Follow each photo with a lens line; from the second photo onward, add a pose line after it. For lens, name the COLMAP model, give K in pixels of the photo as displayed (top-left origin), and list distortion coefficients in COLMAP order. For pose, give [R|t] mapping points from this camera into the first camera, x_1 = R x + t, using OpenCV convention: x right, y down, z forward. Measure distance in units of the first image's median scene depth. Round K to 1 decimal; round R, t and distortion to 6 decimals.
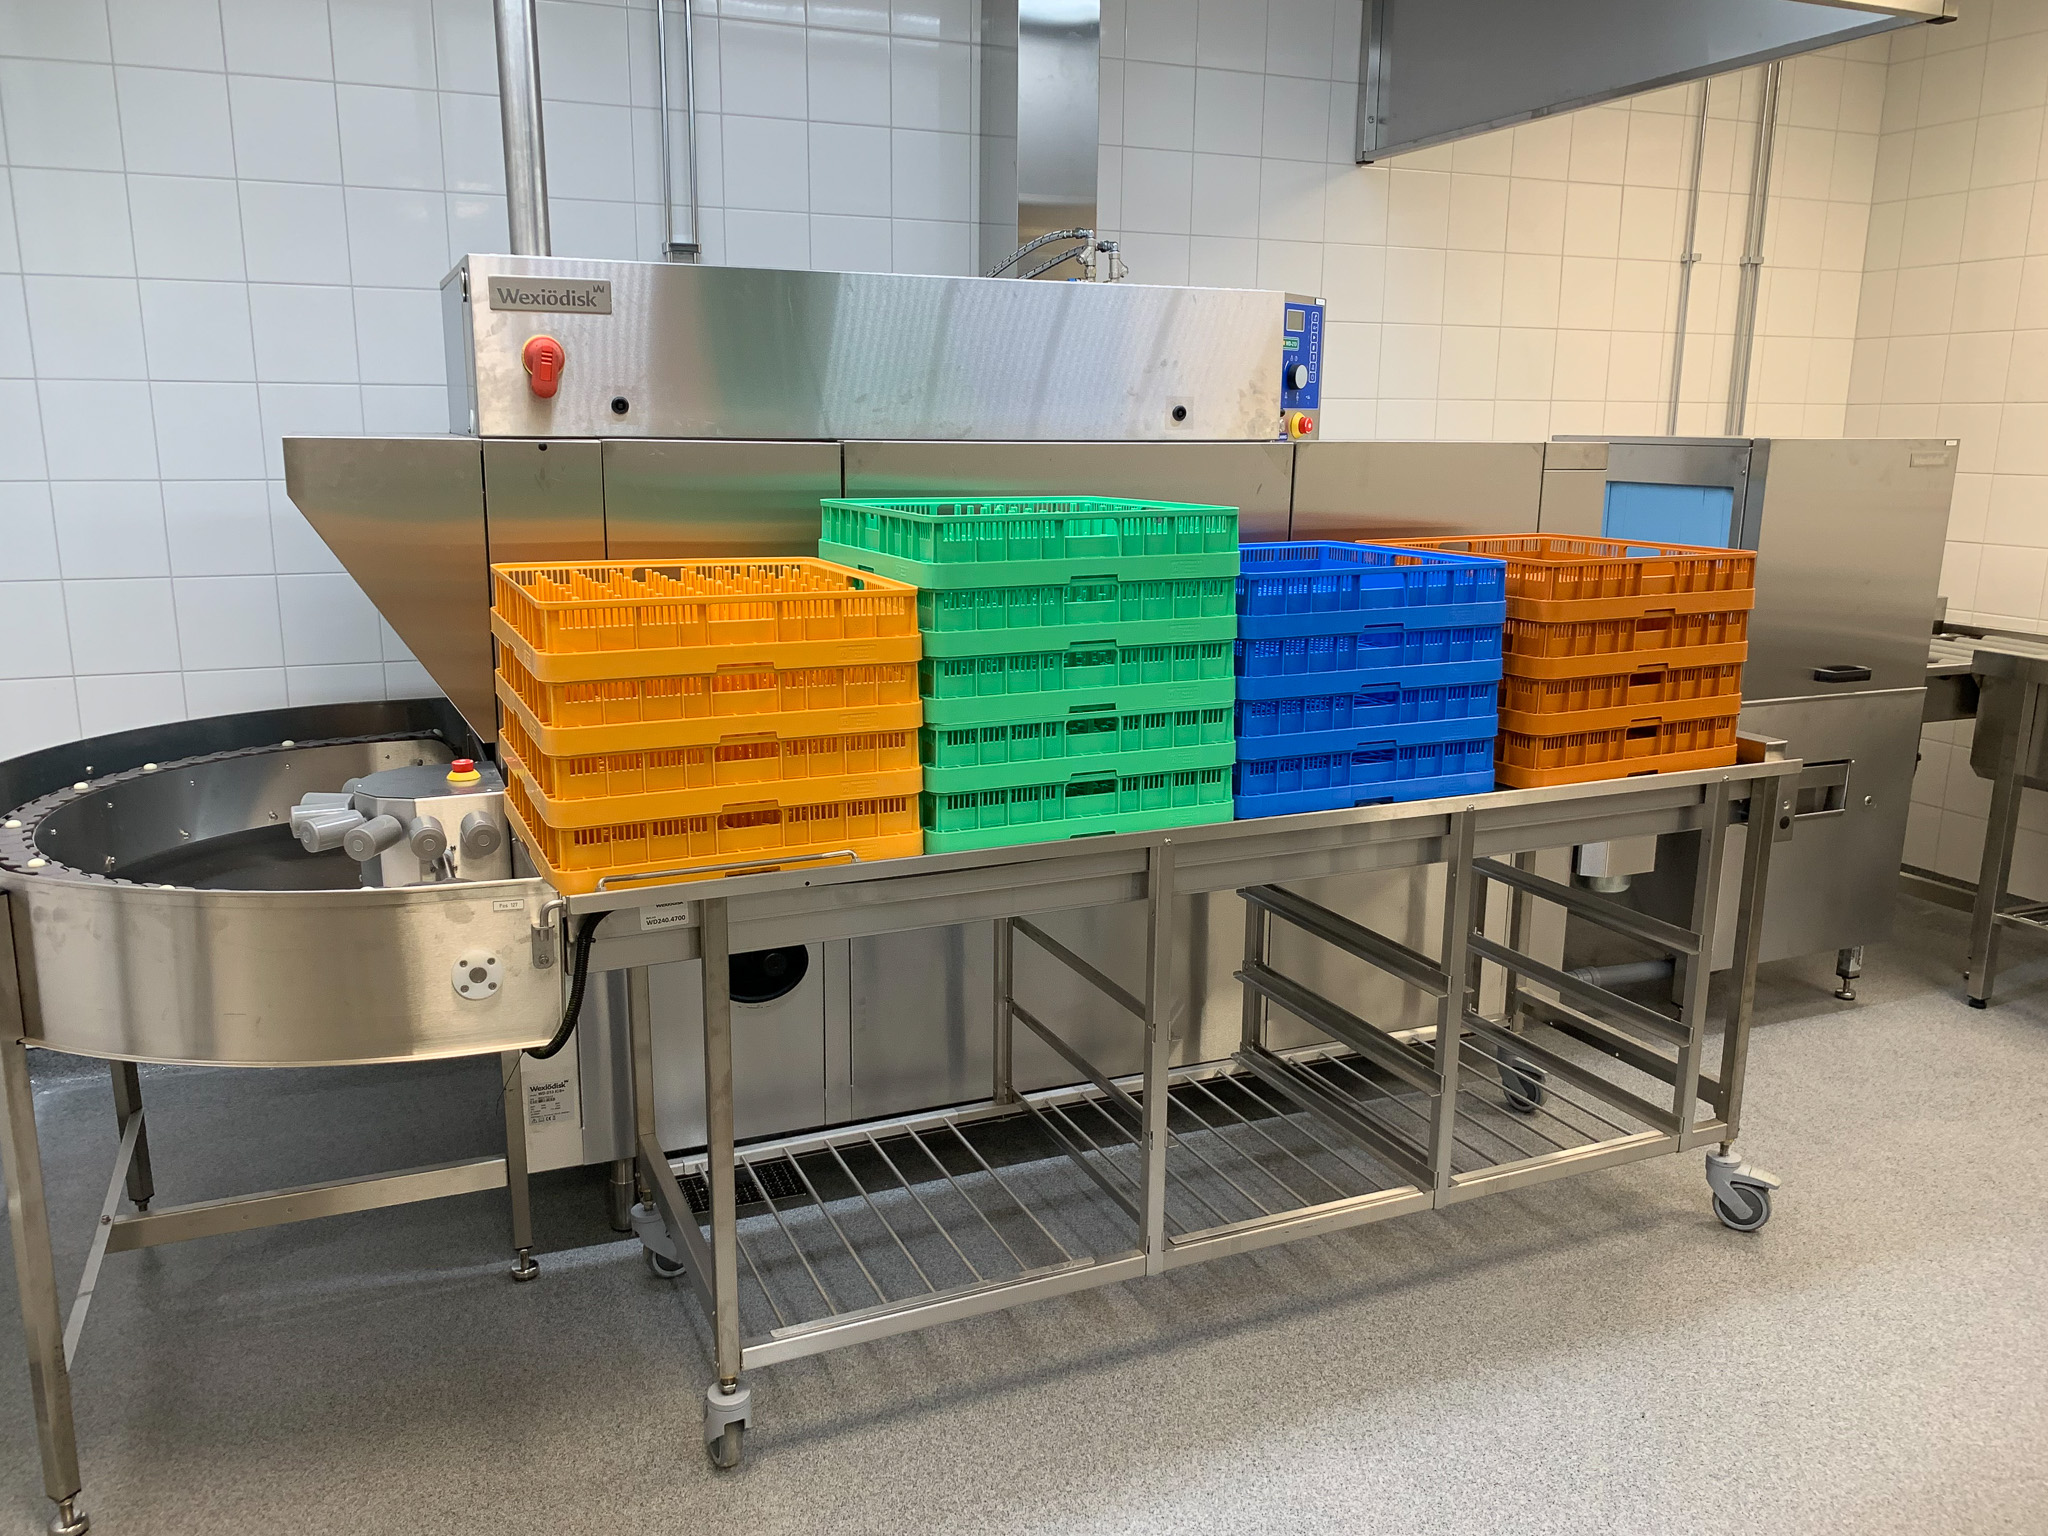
lens RADIAL K [[1636.4, 0, 1027.9], [0, 1636.4, 774.4], [0, 0, 1]] dist [0.001846, 0.002807]
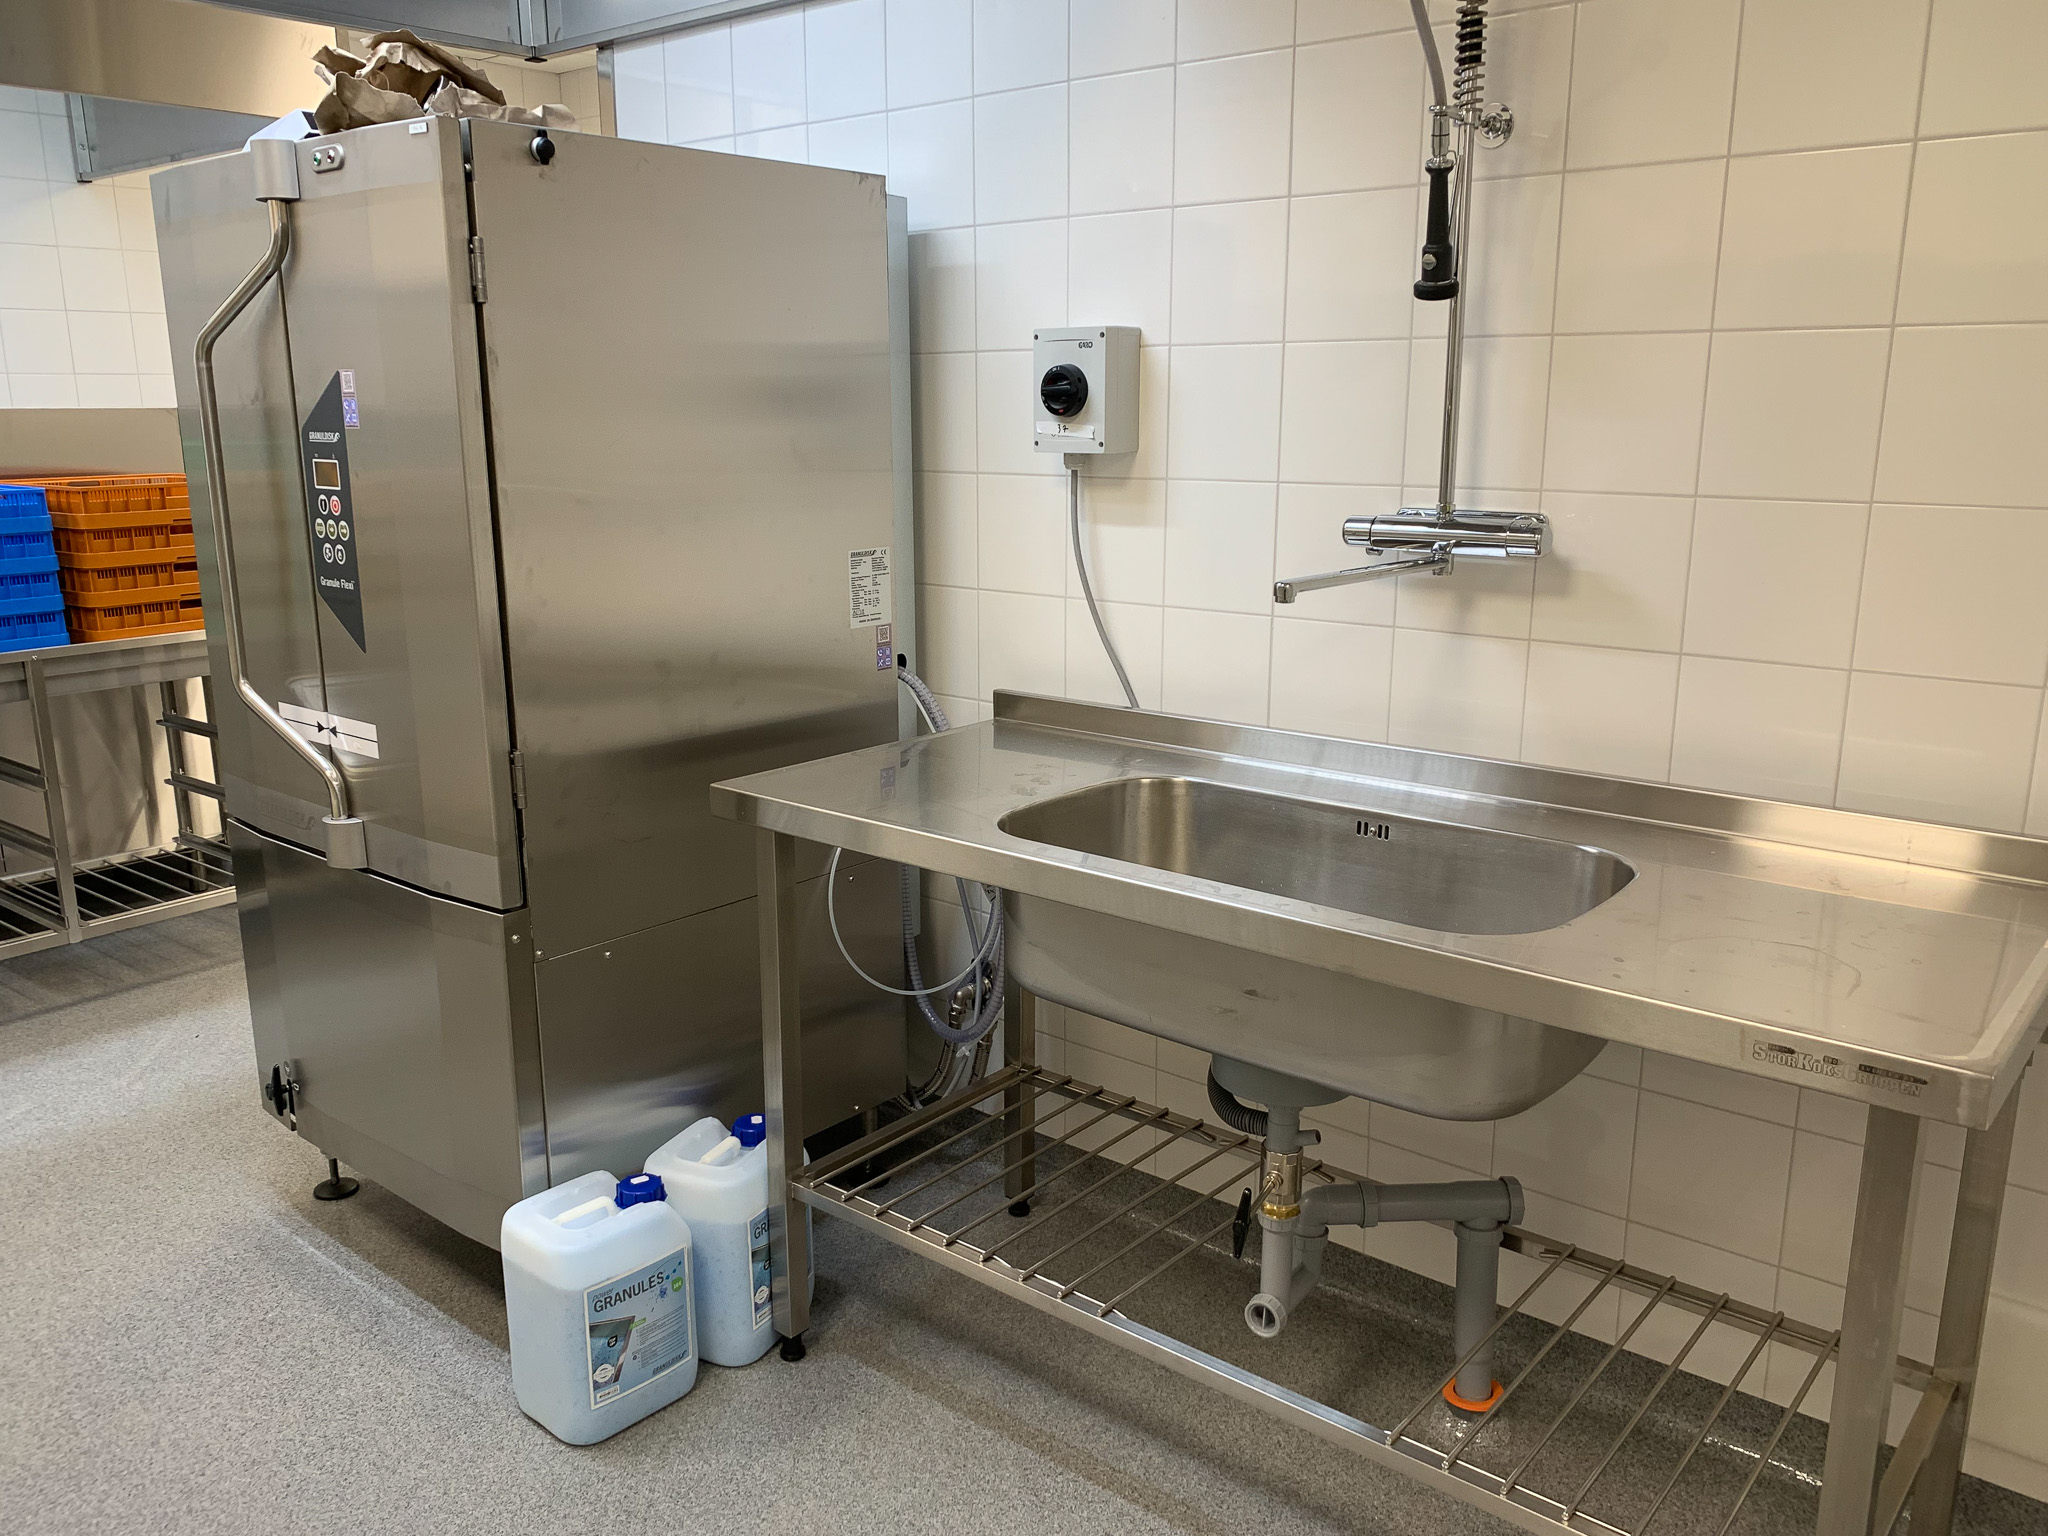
lens RADIAL K [[1636.4, 0, 1022.2], [0, 1636.4, 767.2], [0, 0, 1]] dist [0.001846, 0.002807]
pose [[0.882668, -0.110353, 0.456858, 0.355699], [0.103788, 0.993814, 0.039532, 0.146201], [-0.458394, 0.012523, 0.888661, -0.680031]]
